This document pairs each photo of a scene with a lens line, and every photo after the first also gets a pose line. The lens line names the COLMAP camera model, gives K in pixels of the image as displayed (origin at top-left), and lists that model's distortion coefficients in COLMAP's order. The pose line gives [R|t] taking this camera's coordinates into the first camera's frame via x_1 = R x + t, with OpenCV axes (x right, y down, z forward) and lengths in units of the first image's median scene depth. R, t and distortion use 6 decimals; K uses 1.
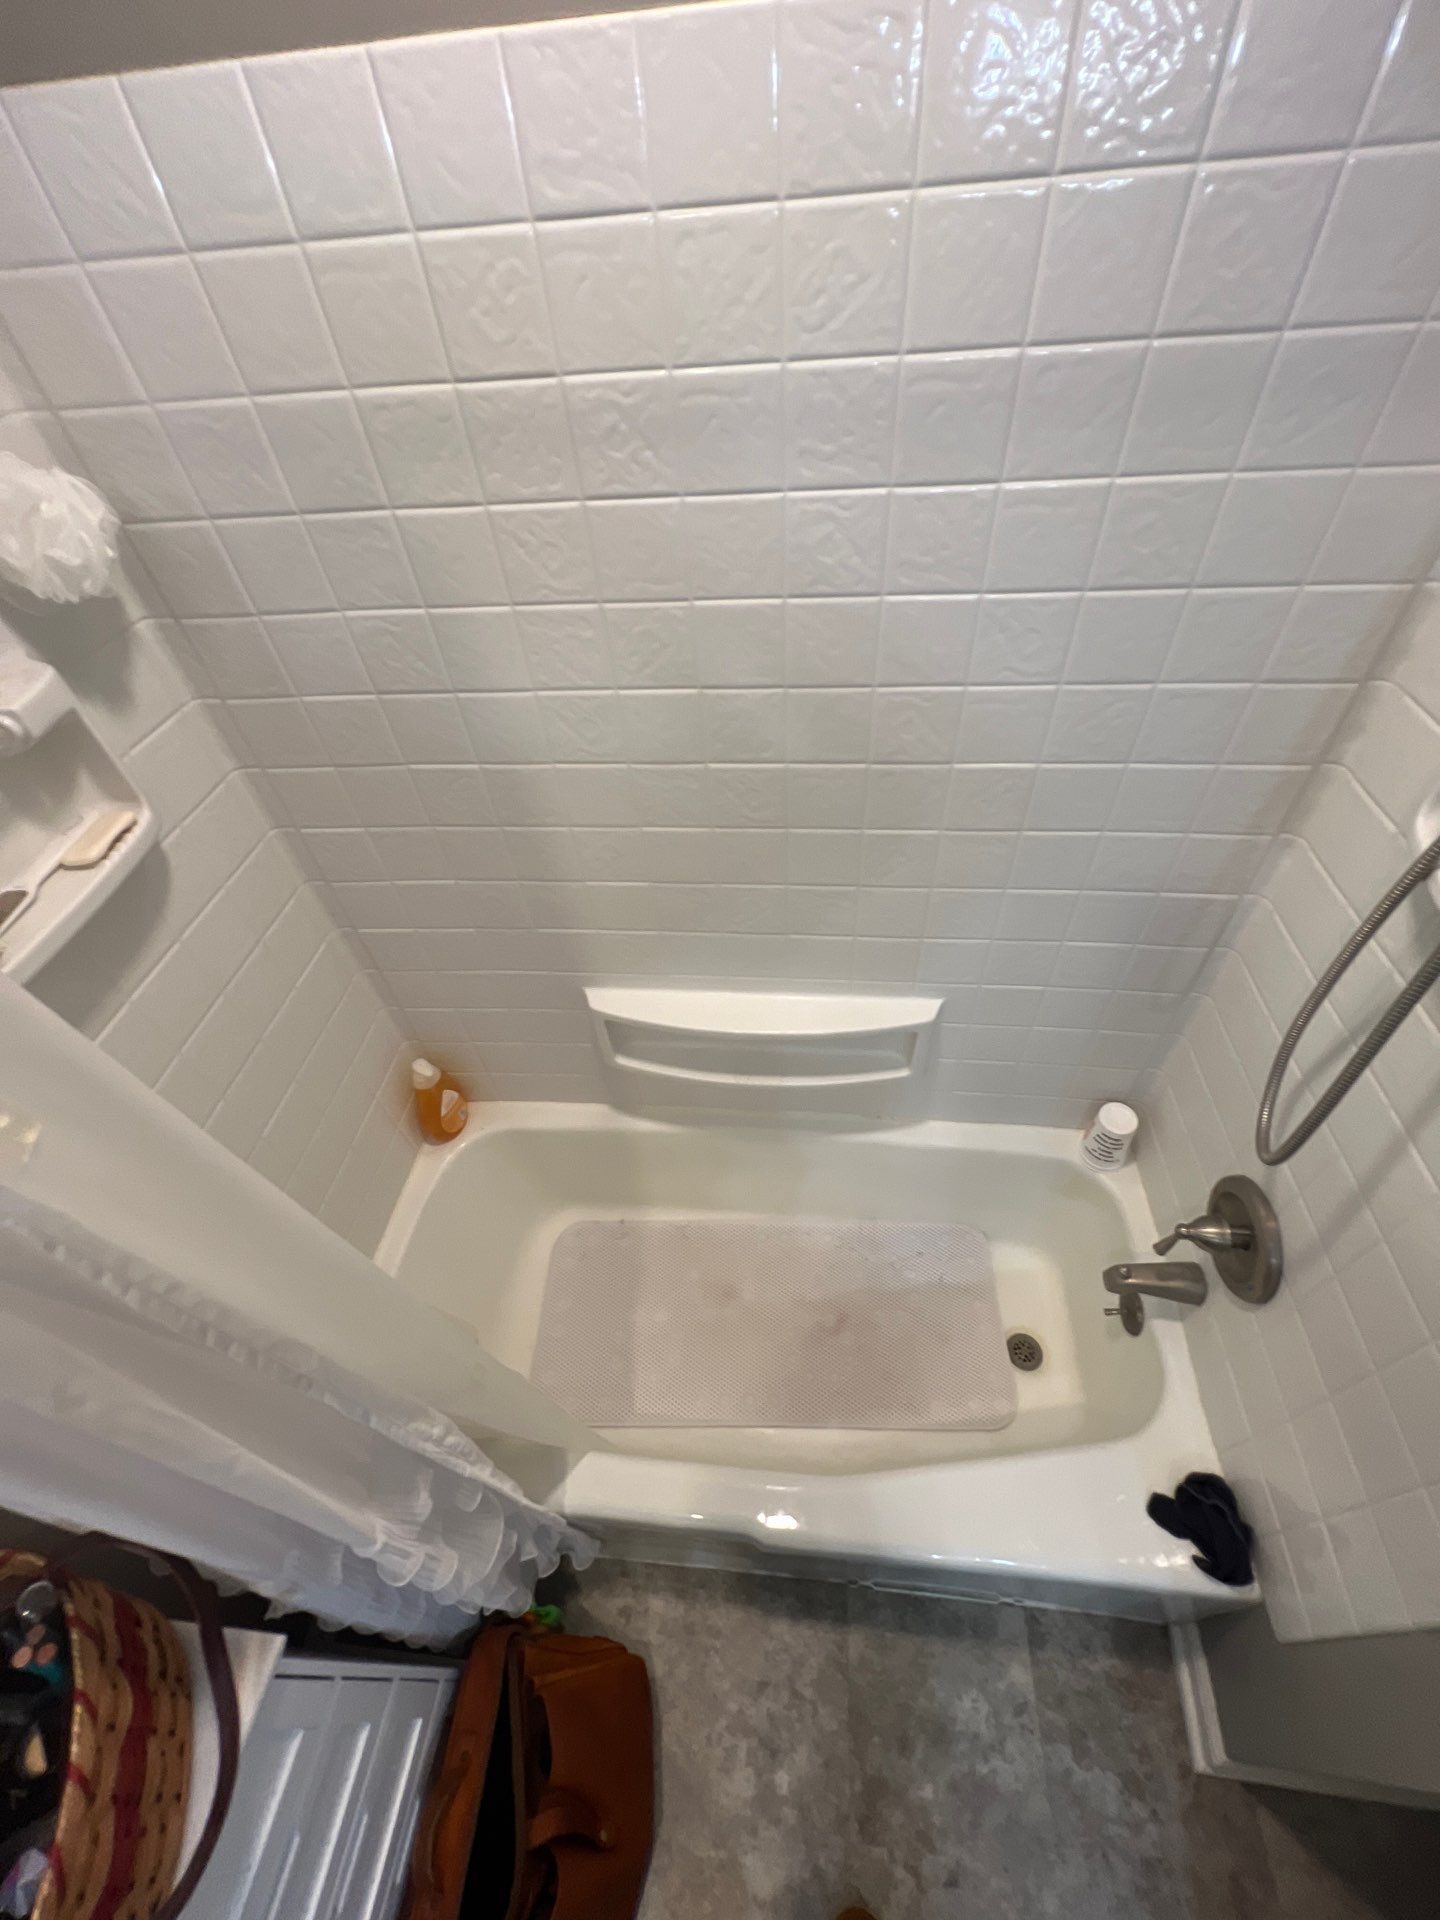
lens RADIAL K [[766.5, 0, 727.2], [0, 766.5, 953.8], [0, 0, 1]] dist [-0.002693, 0.000475]
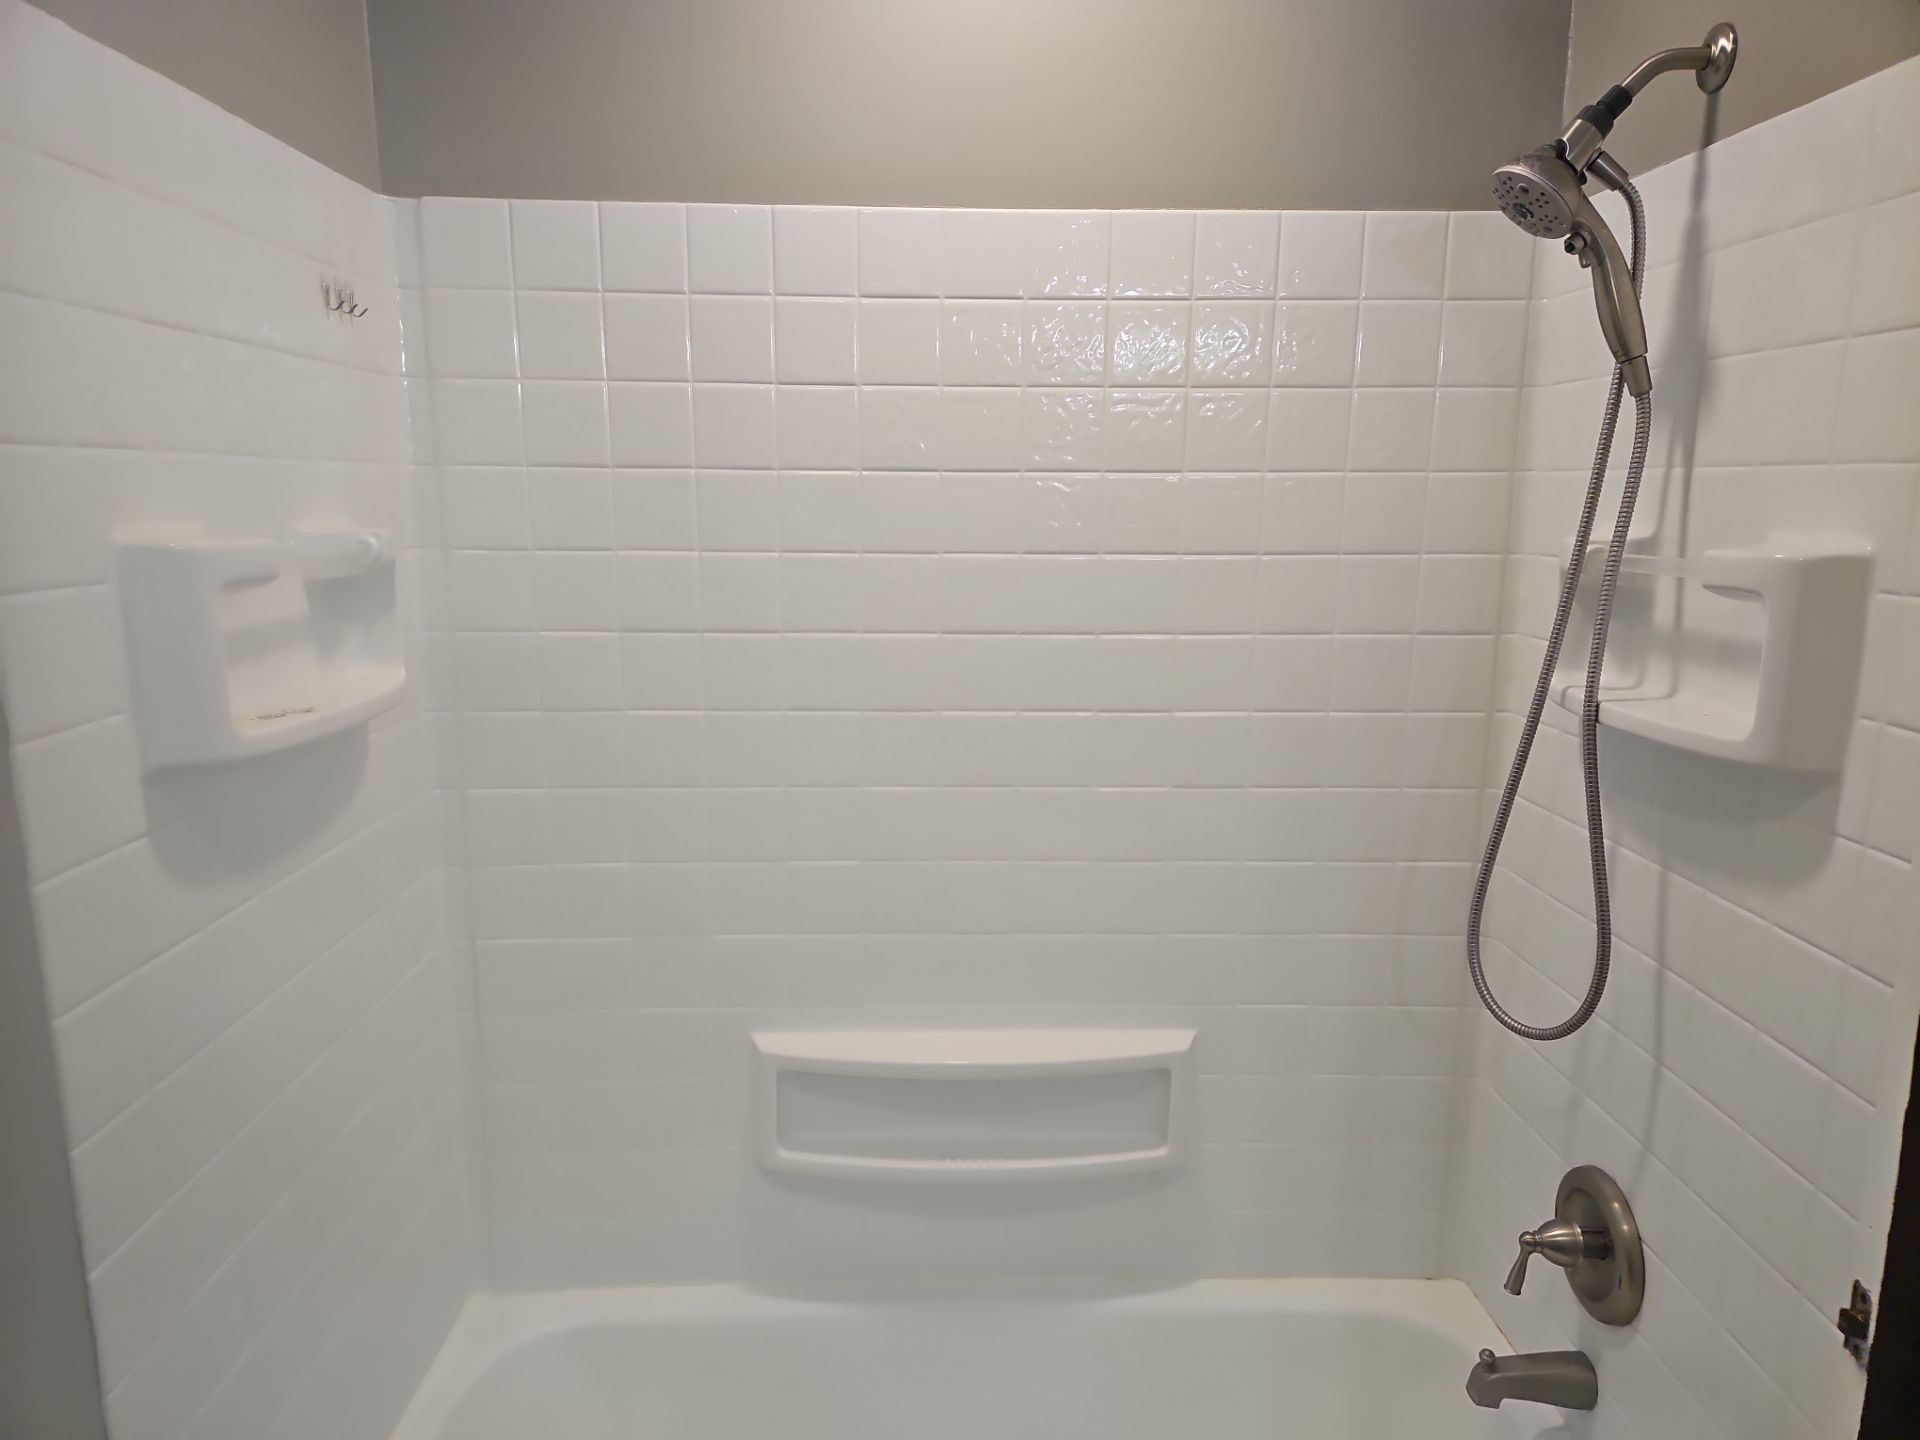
lens RADIAL K [[1279.4, 0, 957.6], [0, 1279.4, 755.0], [0, 0, 1]] dist [0.090153, -0.086642]
pose [[0.988819, 0.045077, 0.142146, -0.214752], [0.044040, 0.822425, -0.567166, 0.681065], [-0.142470, 0.567084, 0.811245, -0.316891]]
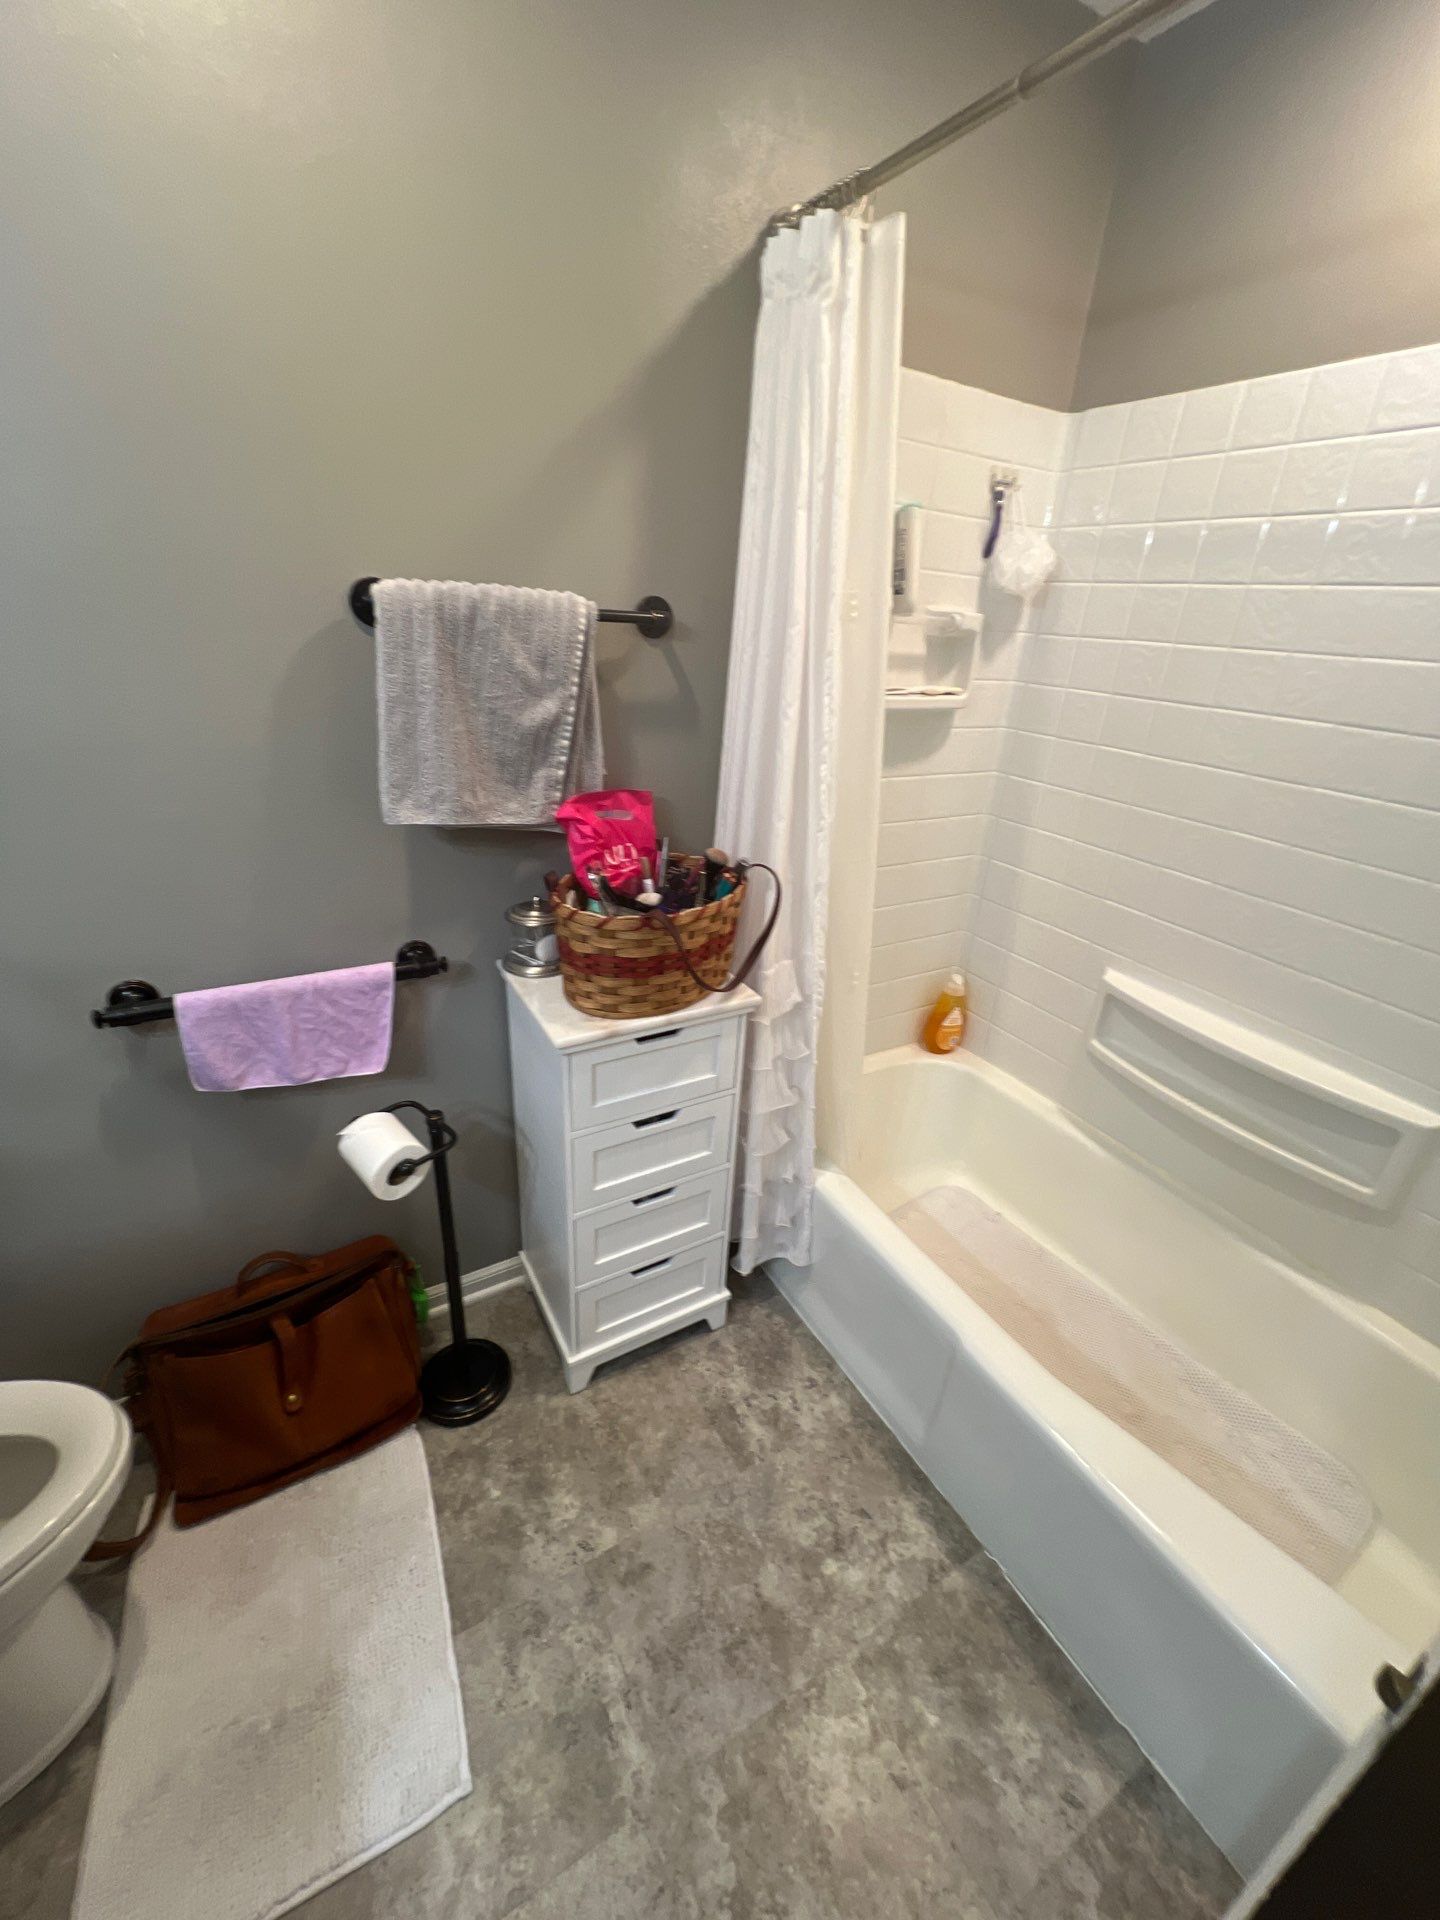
lens RADIAL K [[766.5, 0, 724.7], [0, 766.5, 956.4], [0, 0, 1]] dist [-0.002693, 0.000475]
pose [[0.581873, 0.425398, -0.693153, 0.371573], [-0.650501, 0.754987, -0.082723, 0.647705], [0.488131, 0.499031, 0.716028, -0.252262]]
